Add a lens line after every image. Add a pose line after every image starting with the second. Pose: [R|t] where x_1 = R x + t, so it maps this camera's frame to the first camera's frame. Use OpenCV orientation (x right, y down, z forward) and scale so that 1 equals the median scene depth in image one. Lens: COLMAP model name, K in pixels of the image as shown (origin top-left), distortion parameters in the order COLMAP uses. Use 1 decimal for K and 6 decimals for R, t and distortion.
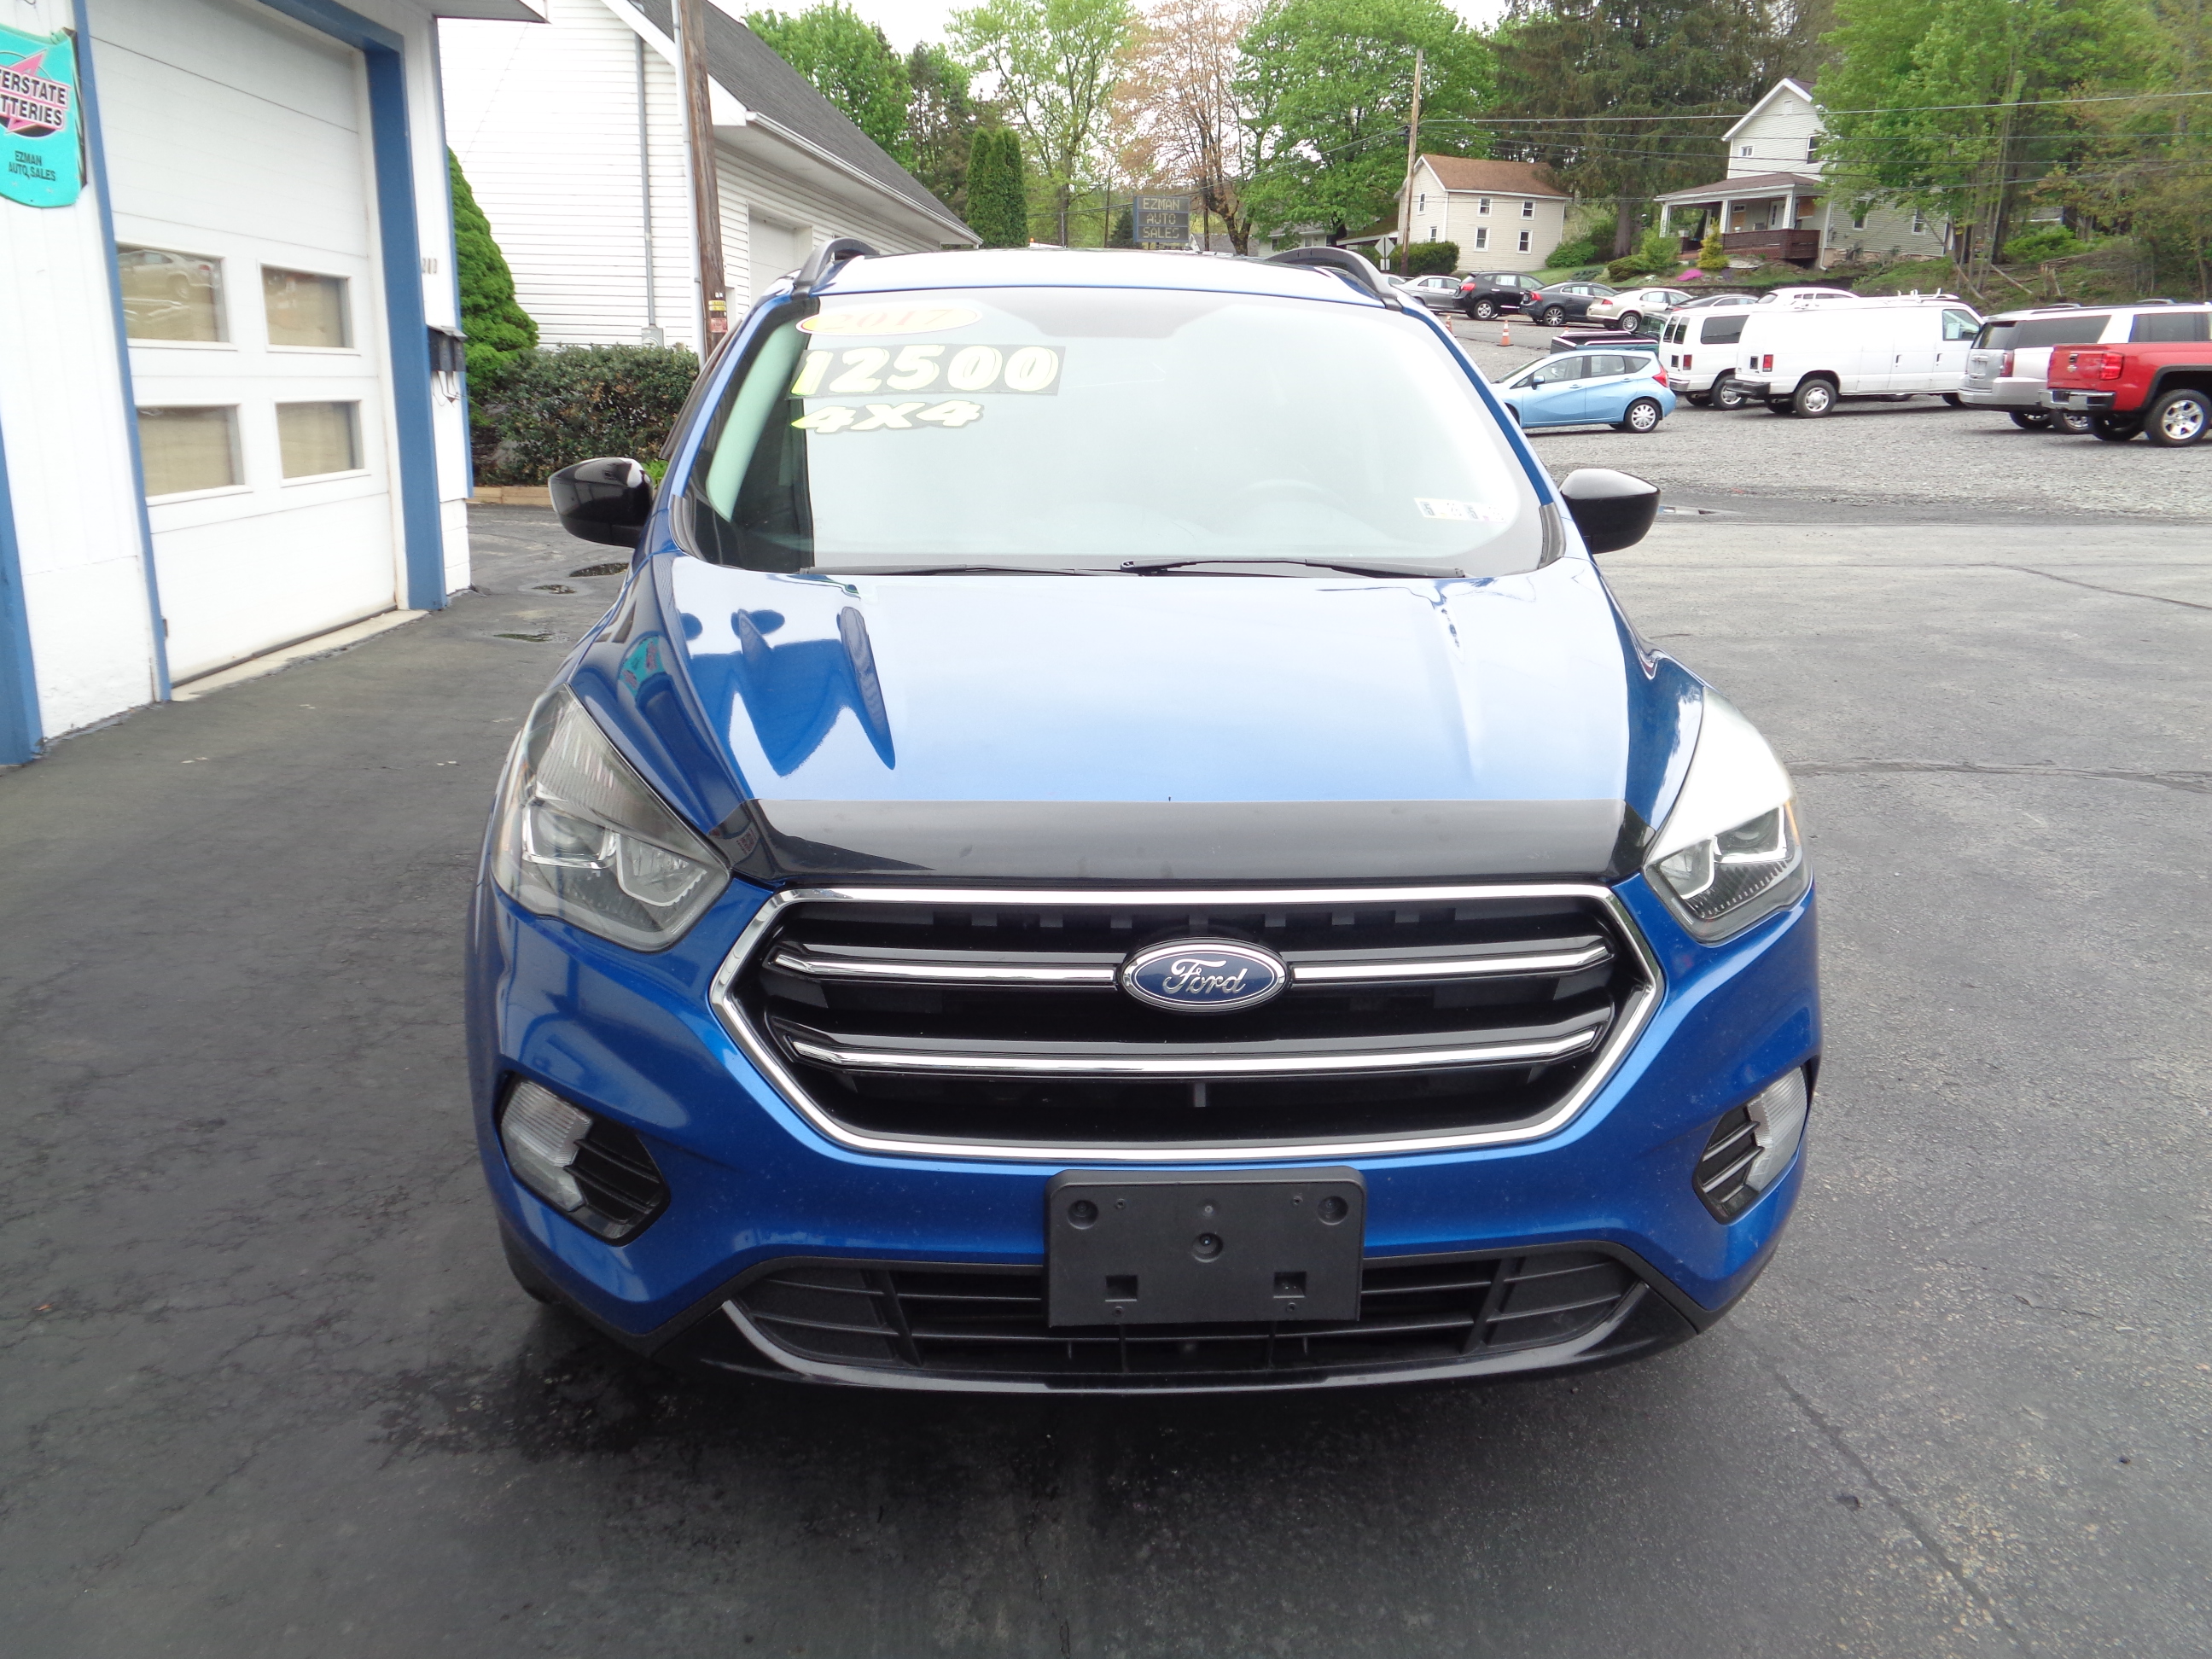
lens RADIAL K [[1655.9, 0, 1109.9], [0, 1655.9, 837.2], [0, 0, 1]] dist [0.014342, 0.006478]
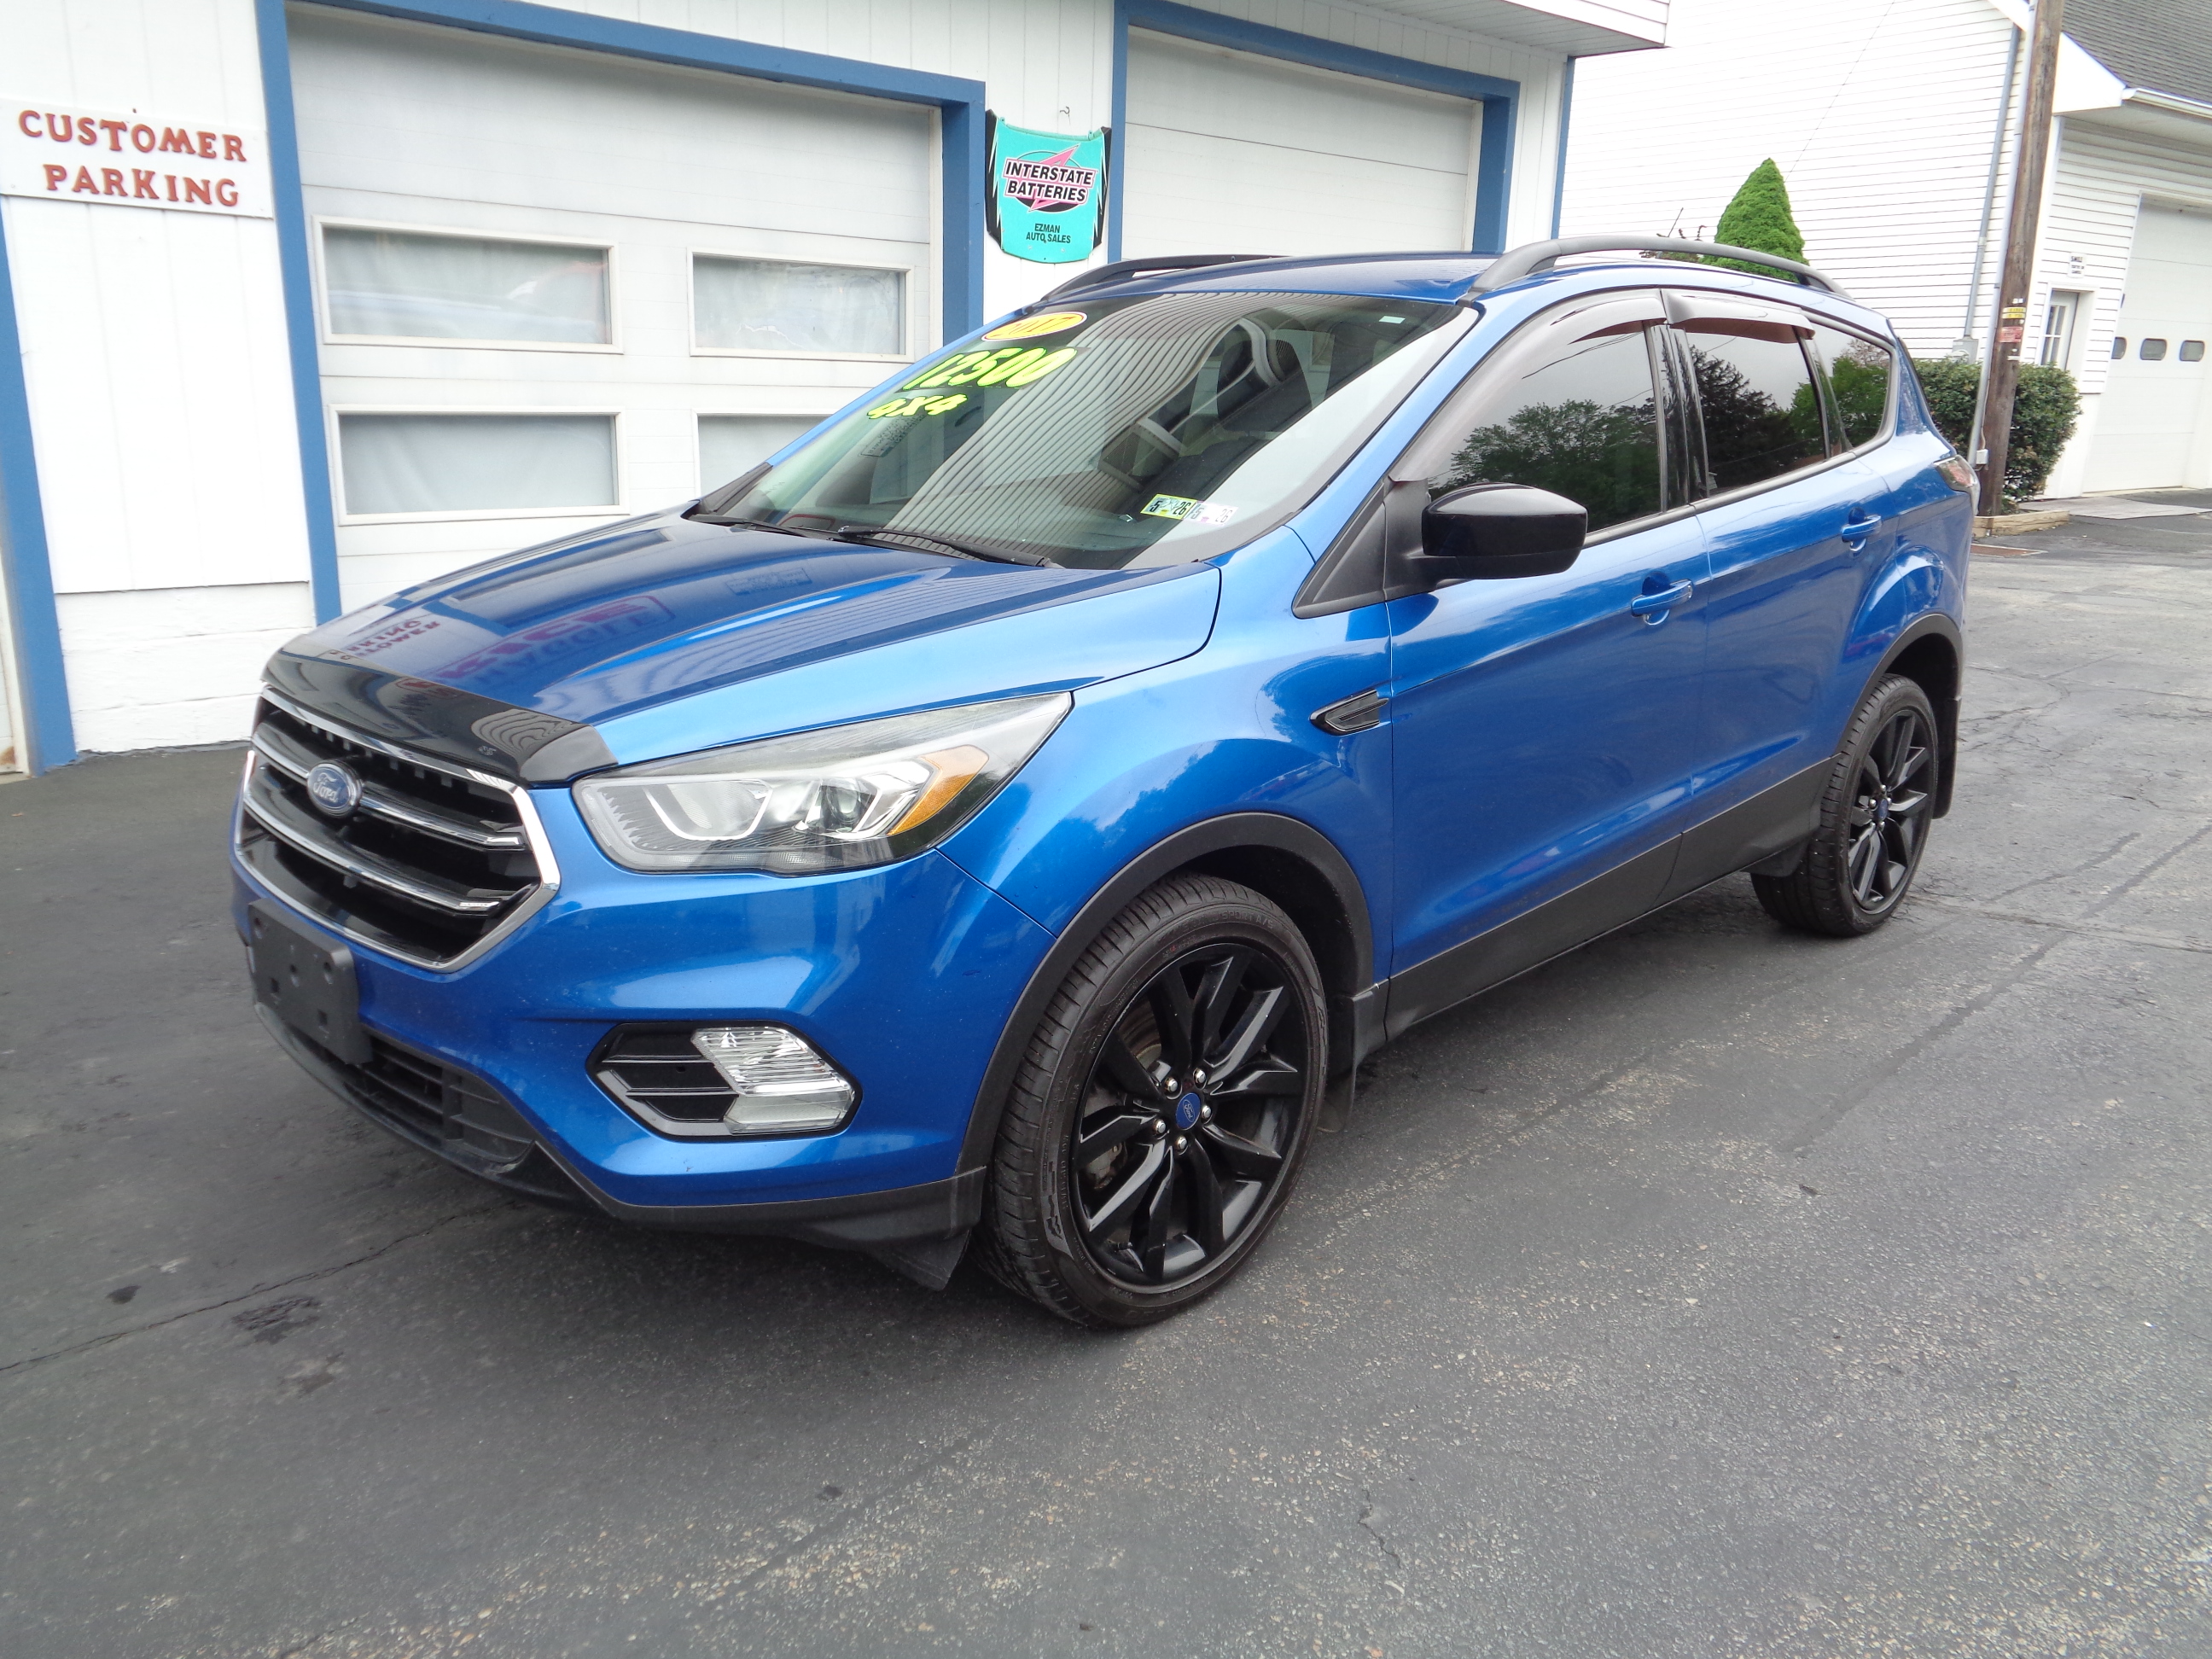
lens RADIAL K [[1655.9, 0, 1113.3], [0, 1655.9, 830.4], [0, 0, 1]] dist [0.014342, 0.006478]
pose [[0.668641, 0.191232, -0.718575, 0.319054], [-0.201889, 0.976752, 0.072080, -0.024546], [0.715654, 0.096877, 0.691704, 0.106562]]
